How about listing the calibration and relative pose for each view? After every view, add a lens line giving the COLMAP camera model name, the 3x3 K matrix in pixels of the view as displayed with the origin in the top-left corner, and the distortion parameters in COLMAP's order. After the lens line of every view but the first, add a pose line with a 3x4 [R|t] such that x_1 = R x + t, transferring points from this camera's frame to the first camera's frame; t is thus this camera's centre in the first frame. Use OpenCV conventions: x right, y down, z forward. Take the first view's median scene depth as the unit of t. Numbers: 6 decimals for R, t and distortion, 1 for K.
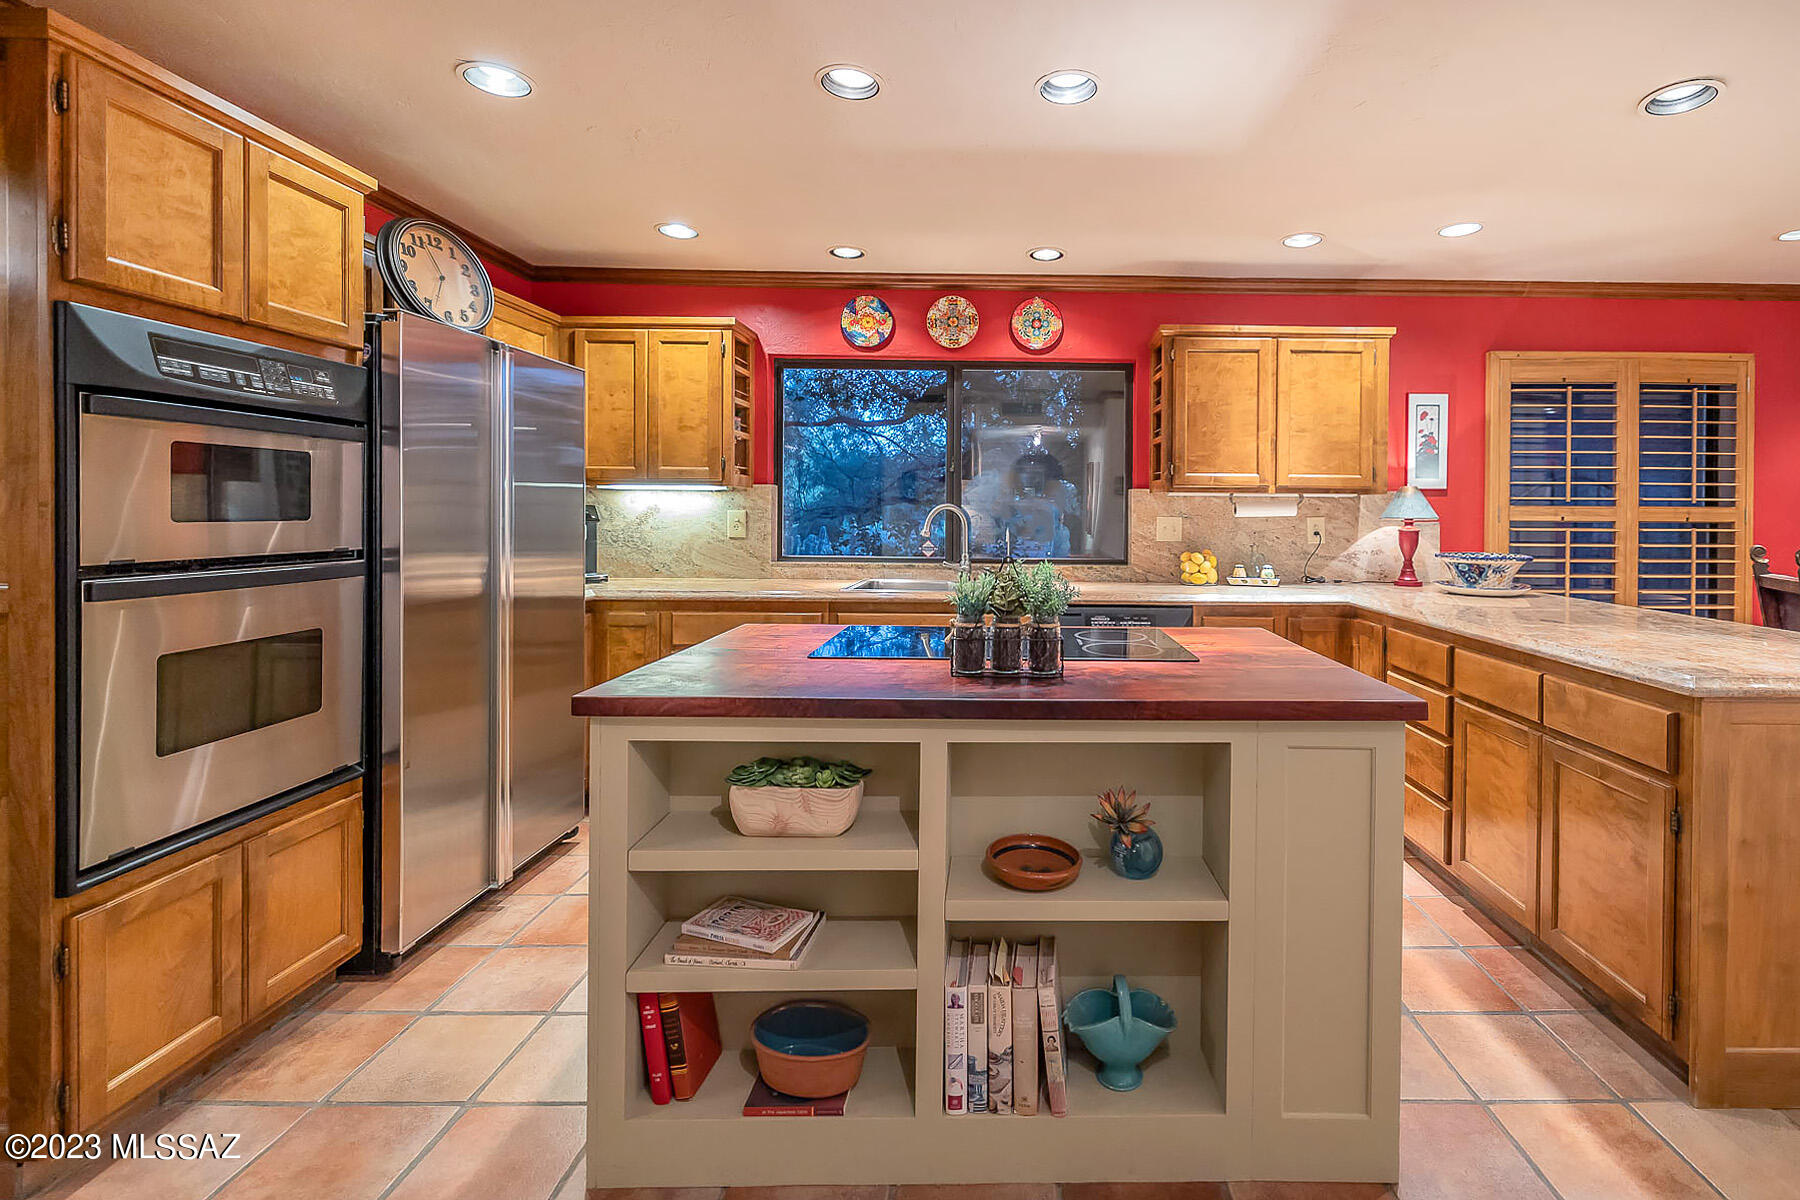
lens RADIAL K [[779.8, 0, 935.0], [0, 779.8, 513.6], [0, 0, 1]] dist [0.004691, -0.001213]
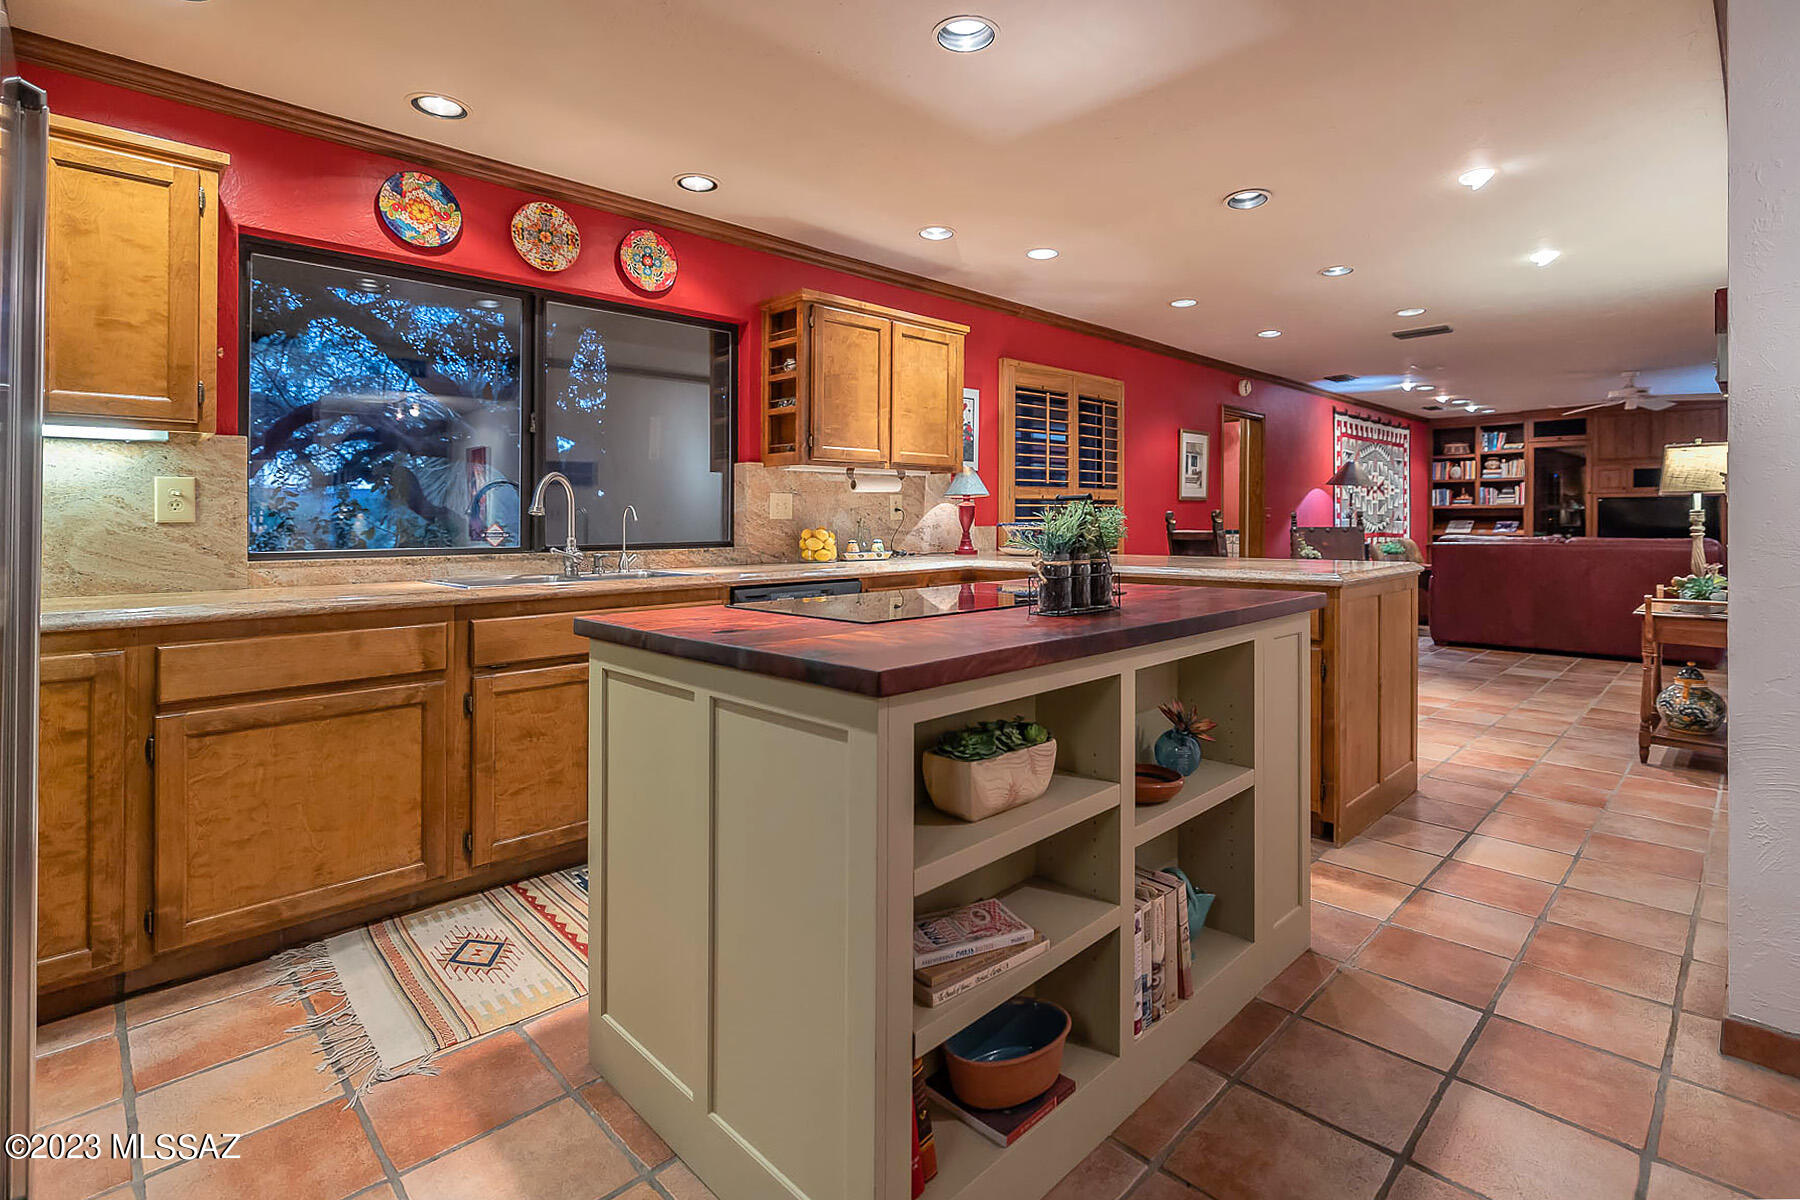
lens RADIAL K [[879.6, 0, 917.1], [0, 879.6, 509.9], [0, 0, 1]] dist [-0.011851, 0.001333]
pose [[0.704367, -0.004205, 0.709824, -0.357711], [0.010593, 0.999933, -0.004588, 0.032724], [-0.709757, 0.010751, 0.704364, 0.146056]]
